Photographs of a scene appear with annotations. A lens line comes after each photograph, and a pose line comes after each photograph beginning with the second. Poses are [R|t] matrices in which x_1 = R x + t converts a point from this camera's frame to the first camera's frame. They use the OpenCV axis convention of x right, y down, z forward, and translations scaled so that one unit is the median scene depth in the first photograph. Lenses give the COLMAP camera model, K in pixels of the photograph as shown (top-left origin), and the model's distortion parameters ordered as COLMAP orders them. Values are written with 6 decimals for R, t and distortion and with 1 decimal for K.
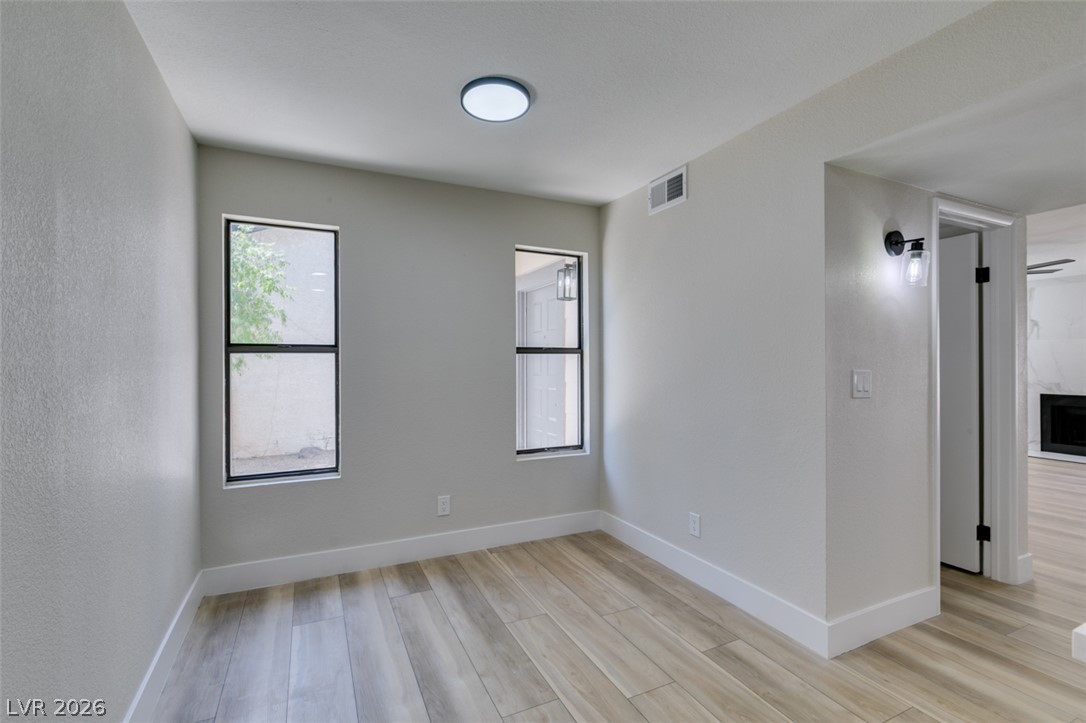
lens RADIAL K [[484.9, 0, 540.9], [0, 484.9, 363.4], [0, 0, 1]] dist [-0.002005, -0.000718]
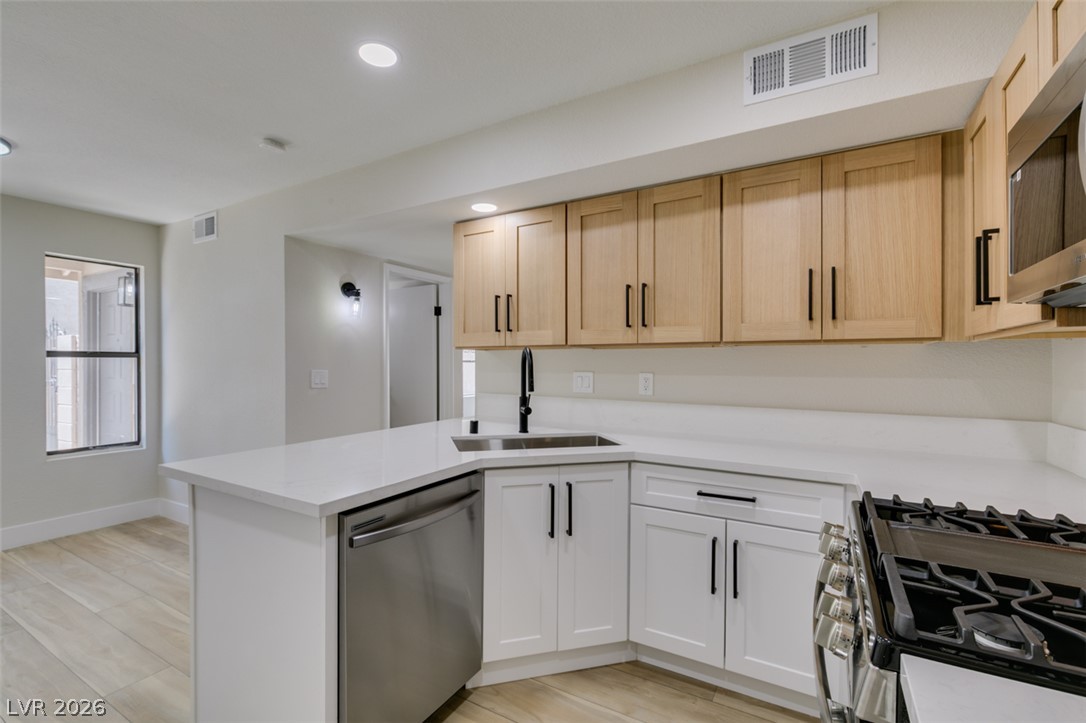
lens RADIAL K [[484.9, 0, 540.9], [0, 484.9, 363.4], [0, 0, 1]] dist [-0.002005, -0.000718]
pose [[0.828081, 0.000268, 0.560608, 0.290512], [0.002143, 0.999991, -0.003642, -0.001003], [-0.560604, 0.004217, 0.828073, -0.531278]]
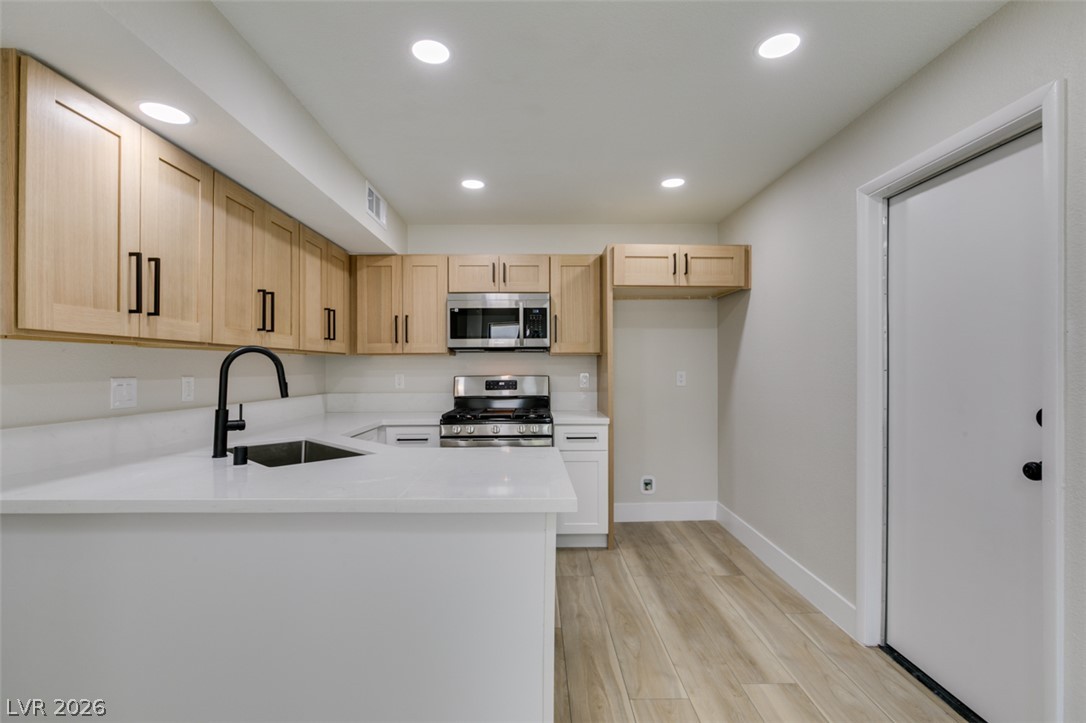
lens RADIAL K [[484.9, 0, 540.9], [0, 484.9, 363.4], [0, 0, 1]] dist [-0.002005, -0.000718]
pose [[-0.904649, 0.009562, 0.426051, 0.078364], [0.009547, 0.999952, -0.002170, -0.000809], [-0.426051, 0.002105, -0.904697, 0.604383]]
